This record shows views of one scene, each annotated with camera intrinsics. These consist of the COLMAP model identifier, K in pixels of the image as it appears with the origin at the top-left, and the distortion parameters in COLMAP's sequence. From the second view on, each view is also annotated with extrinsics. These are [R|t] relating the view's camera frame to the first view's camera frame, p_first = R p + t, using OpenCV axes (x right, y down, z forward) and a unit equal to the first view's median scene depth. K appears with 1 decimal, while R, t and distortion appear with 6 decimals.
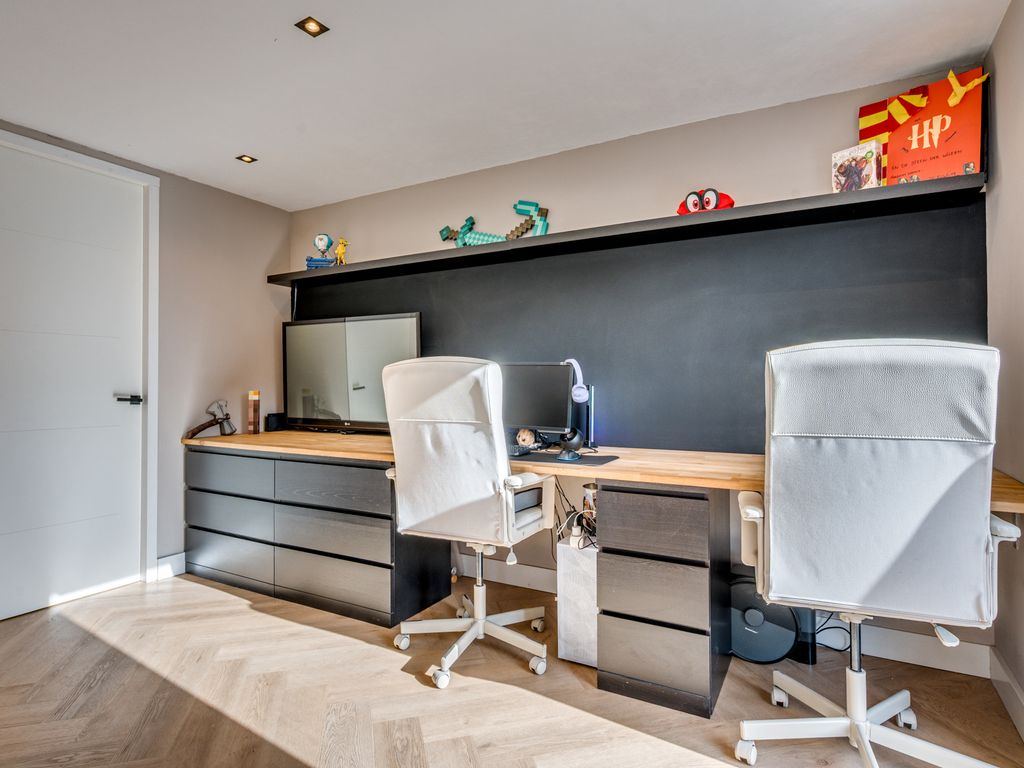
lens RADIAL K [[584.1, 0, 510.8], [0, 584.1, 378.6], [0, 0, 1]] dist [-0.002373, 0.002741]
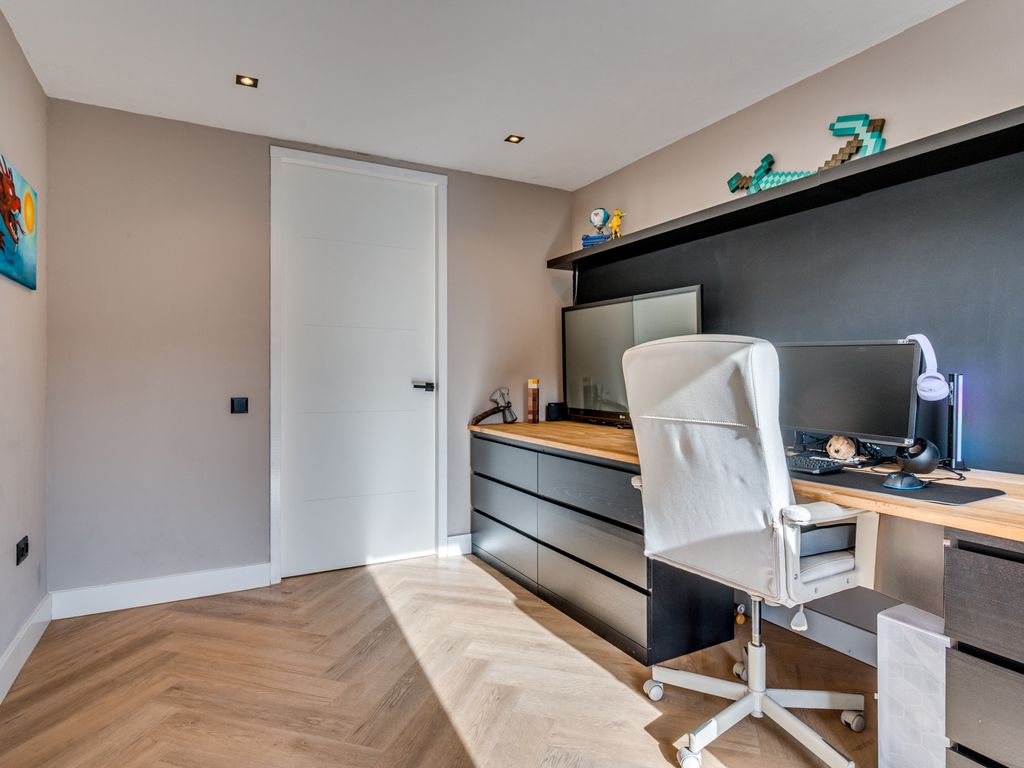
lens RADIAL K [[584.1, 0, 510.8], [0, 584.1, 378.6], [0, 0, 1]] dist [-0.002373, 0.002741]
pose [[0.842442, 0.006527, -0.538747, 0.069383], [0.003203, 0.999848, 0.017120, 0.003499], [0.538777, -0.016148, 0.842294, 0.187174]]
